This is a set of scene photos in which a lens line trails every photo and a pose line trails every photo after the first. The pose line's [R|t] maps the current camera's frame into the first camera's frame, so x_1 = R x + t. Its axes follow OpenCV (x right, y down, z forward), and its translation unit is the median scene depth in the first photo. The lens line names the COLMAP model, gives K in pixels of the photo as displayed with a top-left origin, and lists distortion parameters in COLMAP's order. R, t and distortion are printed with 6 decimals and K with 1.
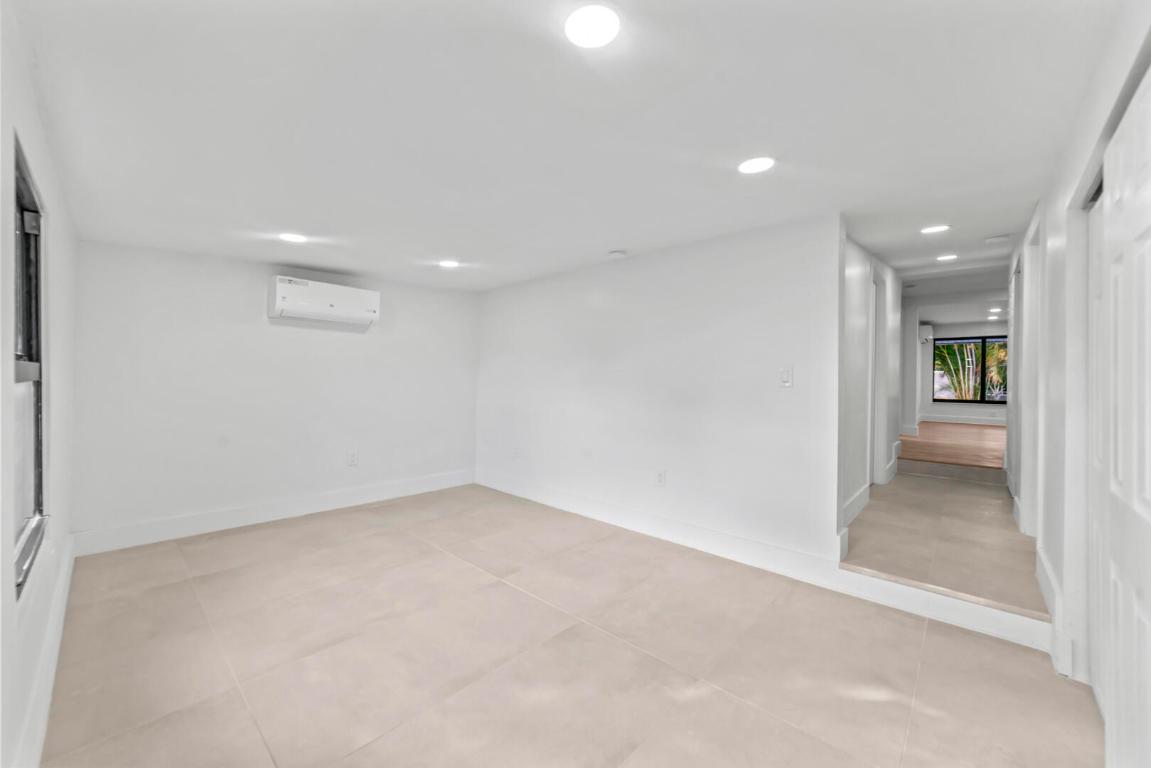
lens RADIAL K [[440.6, 0, 568.6], [0, 440.6, 382.1], [0, 0, 1]] dist [-0.024528, 0.007730]
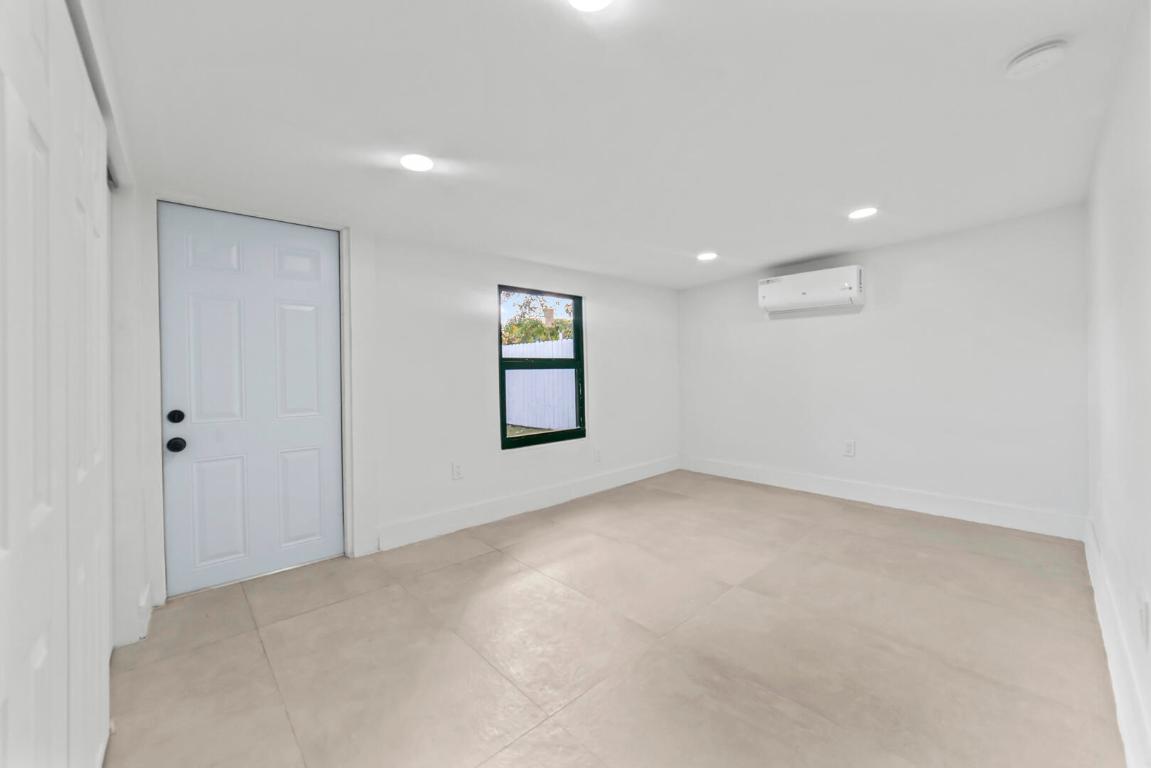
lens RADIAL K [[440.6, 0, 568.6], [0, 440.6, 382.1], [0, 0, 1]] dist [-0.024528, 0.007730]
pose [[-0.084121, 0.025236, -0.996136, 0.590801], [0.018363, 0.999549, 0.023772, 0.000643], [0.996286, -0.016293, -0.084546, 0.571768]]
